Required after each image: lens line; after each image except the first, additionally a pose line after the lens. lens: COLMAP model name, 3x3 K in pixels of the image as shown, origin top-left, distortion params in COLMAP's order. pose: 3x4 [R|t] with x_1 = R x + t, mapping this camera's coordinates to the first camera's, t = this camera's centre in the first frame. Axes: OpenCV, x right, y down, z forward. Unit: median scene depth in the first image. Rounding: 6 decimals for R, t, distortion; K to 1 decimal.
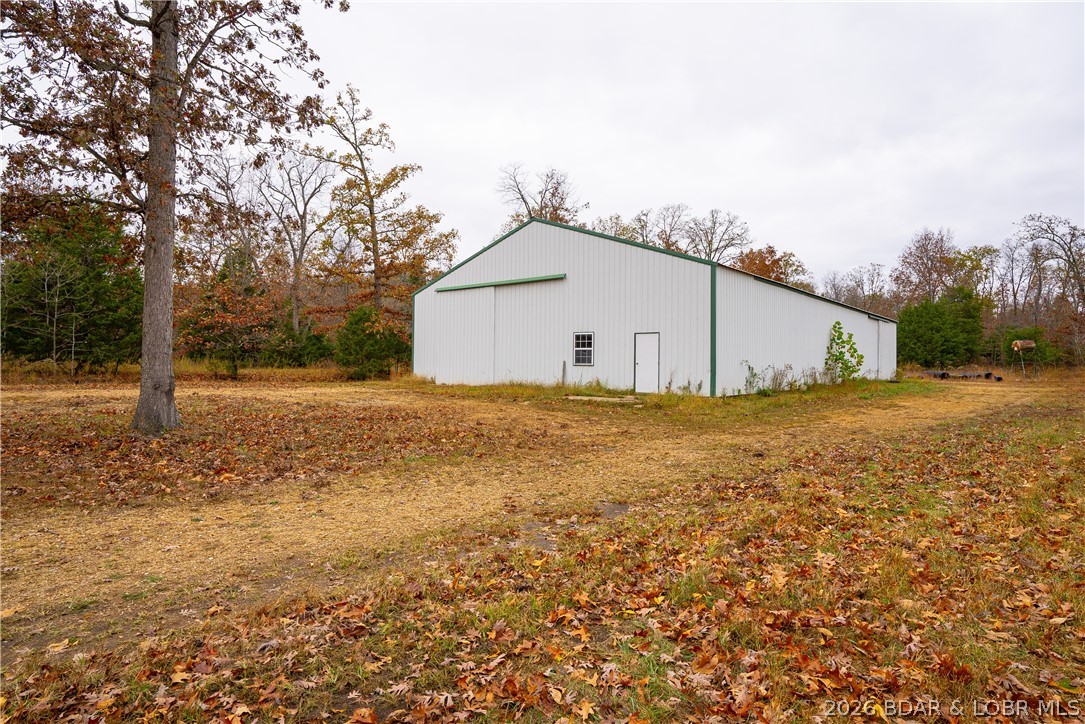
lens RADIAL K [[592.3, 0, 542.5], [0, 592.3, 362.0], [0, 0, 1]] dist [-0.000295, 0.000267]
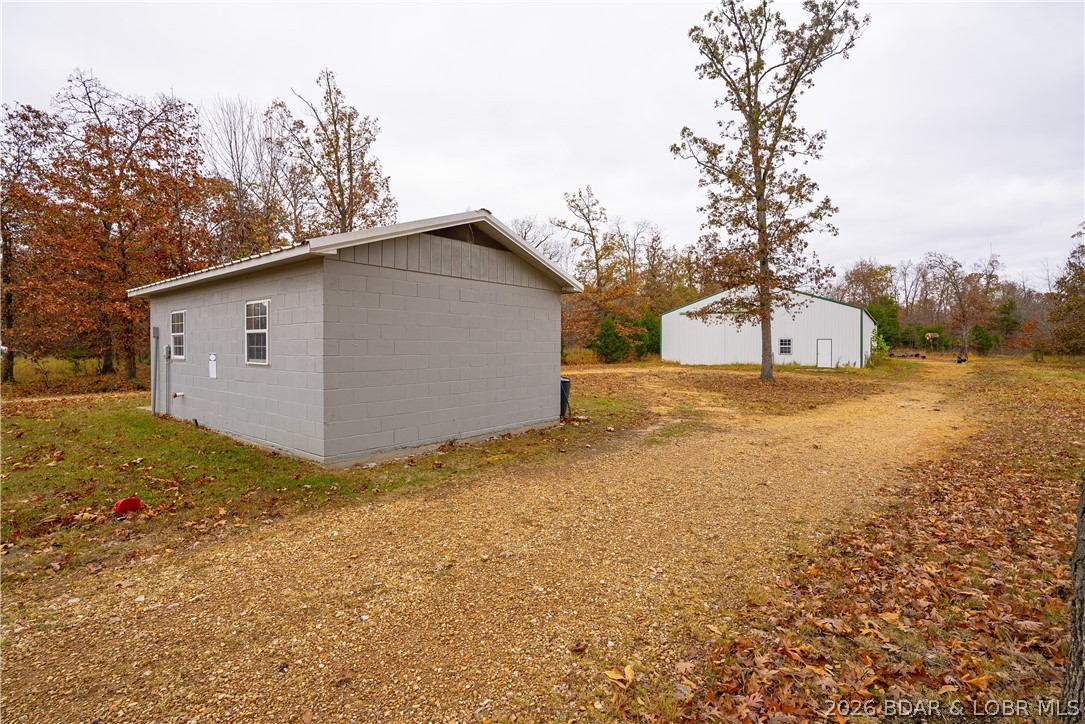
lens RADIAL K [[502.0, 0, 542.5], [0, 502.0, 362.0], [0, 0, 1]] dist [-0.078026, 0.032955]
pose [[0.997281, -0.013340, 0.072469, -0.687196], [0.010907, 0.999367, 0.033854, -0.026843], [-0.072874, -0.032971, 0.996796, -0.488724]]
